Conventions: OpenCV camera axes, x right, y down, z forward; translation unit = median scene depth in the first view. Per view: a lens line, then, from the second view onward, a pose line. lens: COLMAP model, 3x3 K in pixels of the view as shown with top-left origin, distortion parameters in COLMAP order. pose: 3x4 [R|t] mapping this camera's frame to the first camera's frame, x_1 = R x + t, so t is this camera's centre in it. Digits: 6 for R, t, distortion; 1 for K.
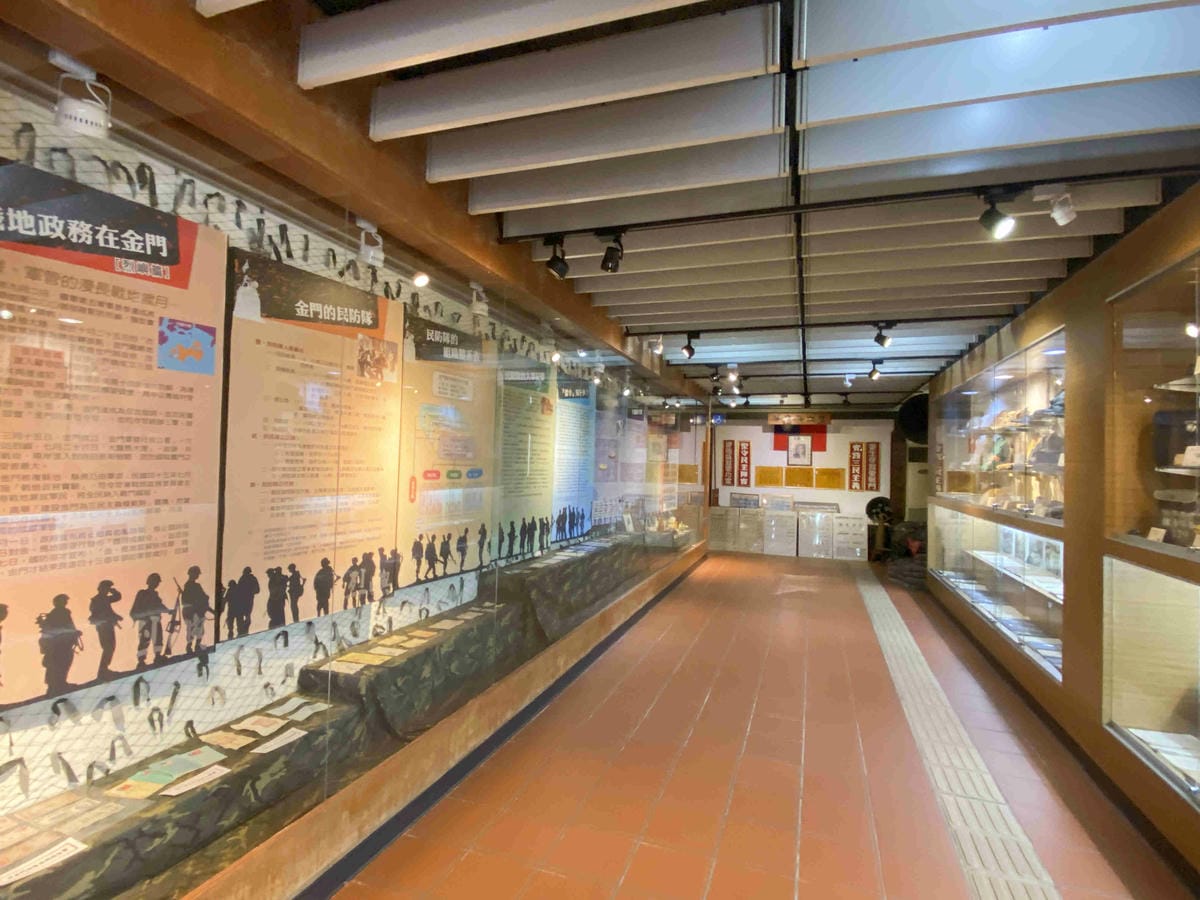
lens RADIAL K [[610.5, 0, 601.6], [0, 610.5, 446.9], [0, 0, 1]] dist [0.004186, 0.000083]
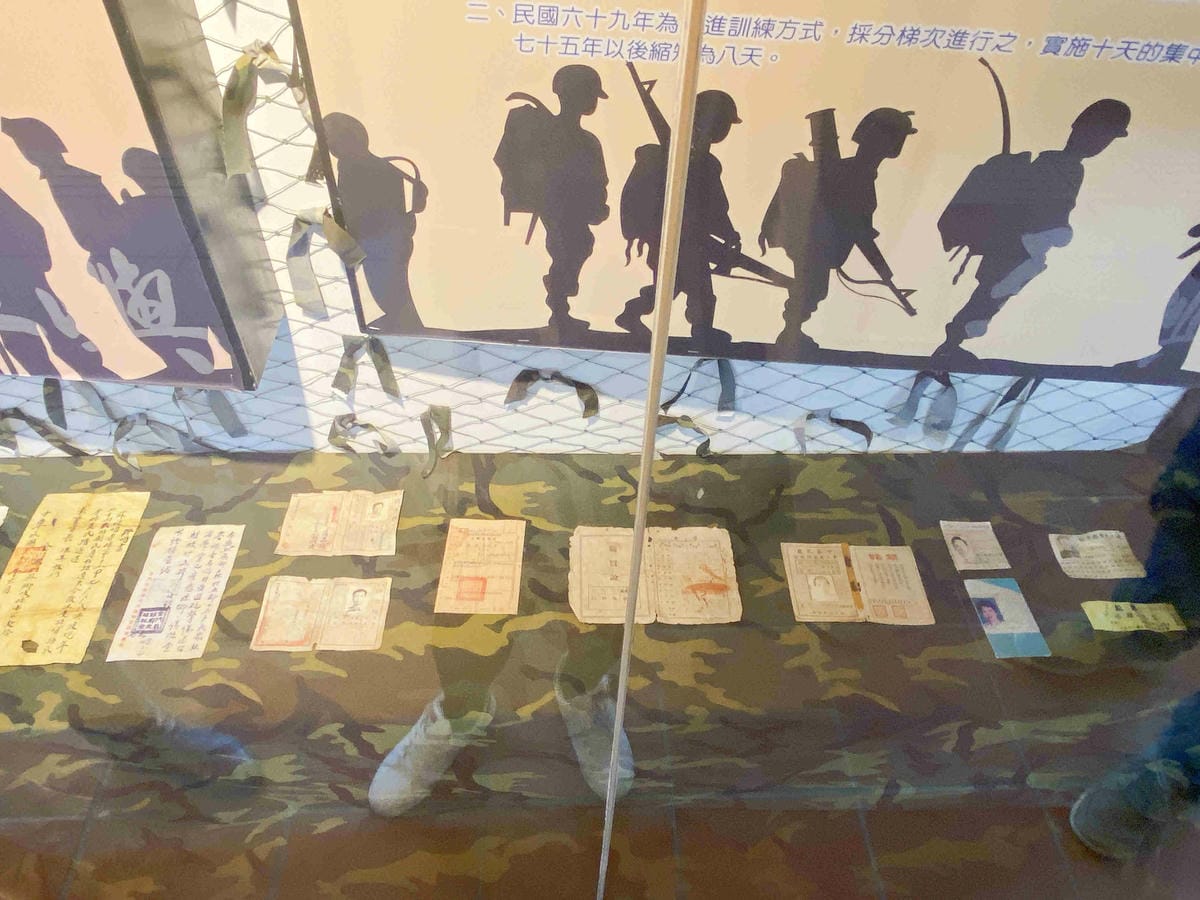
lens RADIAL K [[843.6, 0, 601.3], [0, 843.6, 451.7], [0, 0, 1]] dist [0.014629, 0.002587]
pose [[0.360943, 0.671280, -0.647381, -0.109663], [-0.000651, 0.694358, 0.719629, 0.064627], [0.932588, -0.259324, 0.251061, 0.931320]]
